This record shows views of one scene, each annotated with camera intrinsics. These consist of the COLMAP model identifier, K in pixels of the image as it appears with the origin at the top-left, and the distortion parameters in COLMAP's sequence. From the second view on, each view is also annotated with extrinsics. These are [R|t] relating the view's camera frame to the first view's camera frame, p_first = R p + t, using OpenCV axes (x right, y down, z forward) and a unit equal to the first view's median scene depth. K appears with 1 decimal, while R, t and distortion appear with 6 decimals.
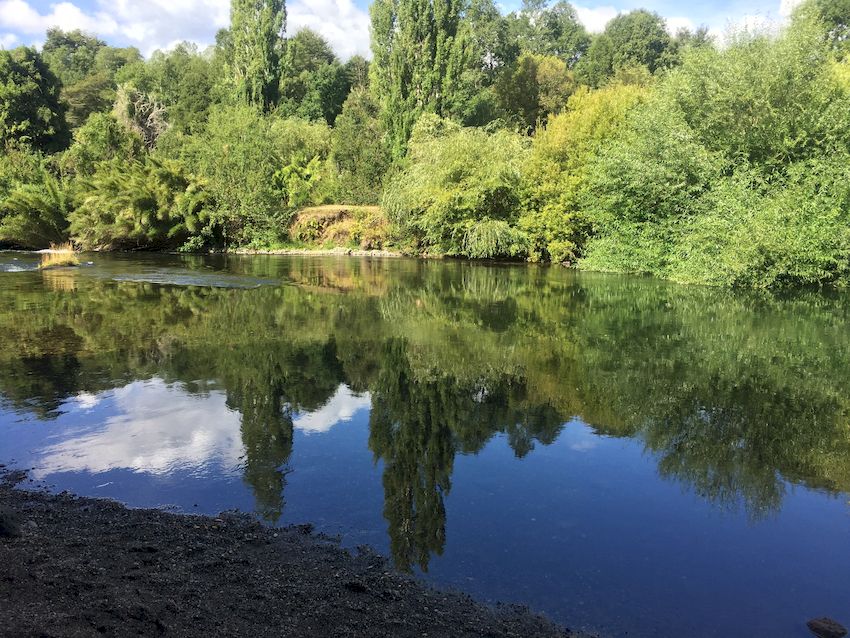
lens RADIAL K [[717.4, 0, 425.7], [0, 717.4, 316.0], [0, 0, 1]] dist [0.019912, -0.035298]
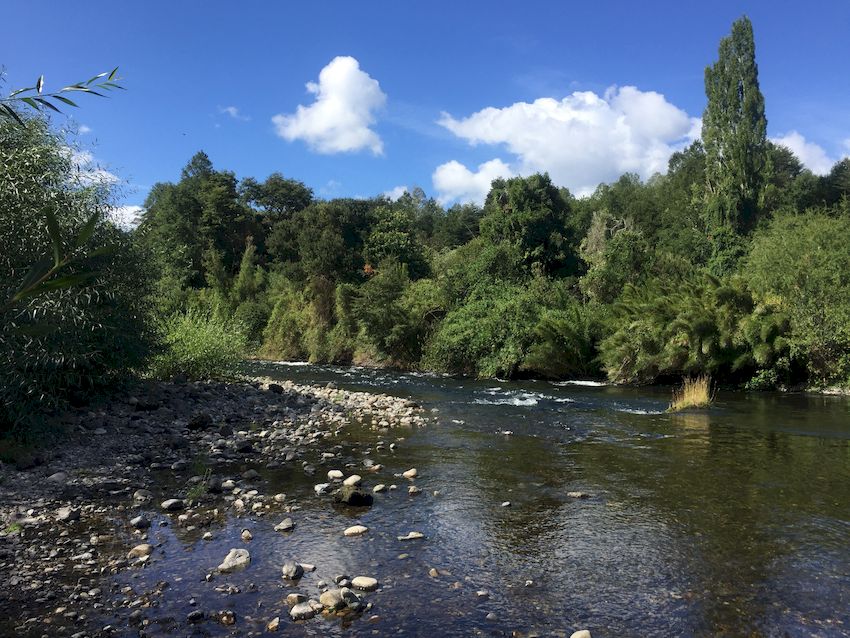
lens RADIAL K [[717.4, 0, 424.0], [0, 717.4, 317.6], [0, 0, 1]] dist [0.019912, -0.035298]
pose [[0.864849, -0.014626, -0.501819, -0.247062], [-0.074694, 0.984701, -0.157430, -0.015900], [0.496445, 0.173636, 0.850525, 0.139597]]
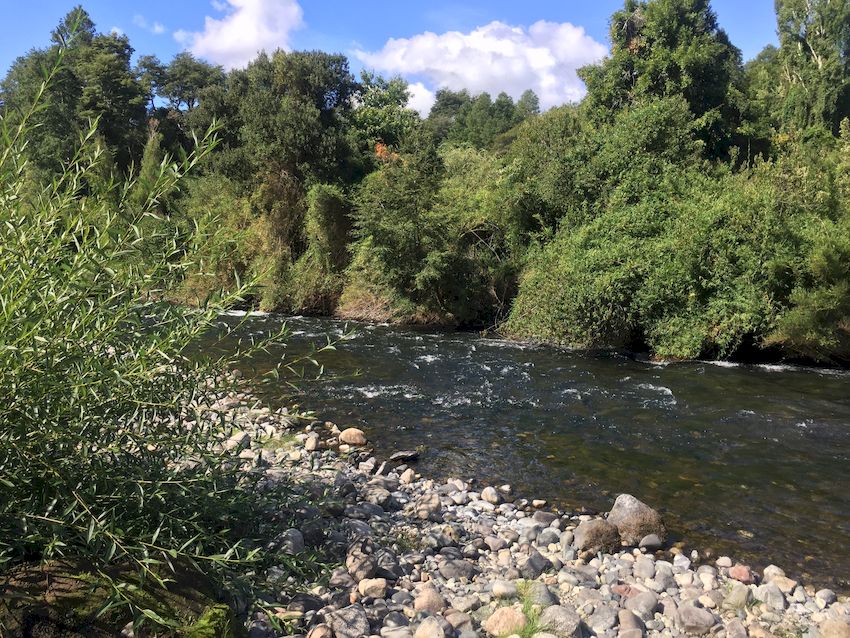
lens RADIAL K [[717.4, 0, 427.1], [0, 717.4, 322.1], [0, 0, 1]] dist [0.019912, -0.035298]
pose [[0.922901, 0.034698, -0.383470, -0.635717], [-0.066230, 0.995393, -0.069331, -0.075269], [0.379298, 0.089383, 0.920947, 0.517501]]
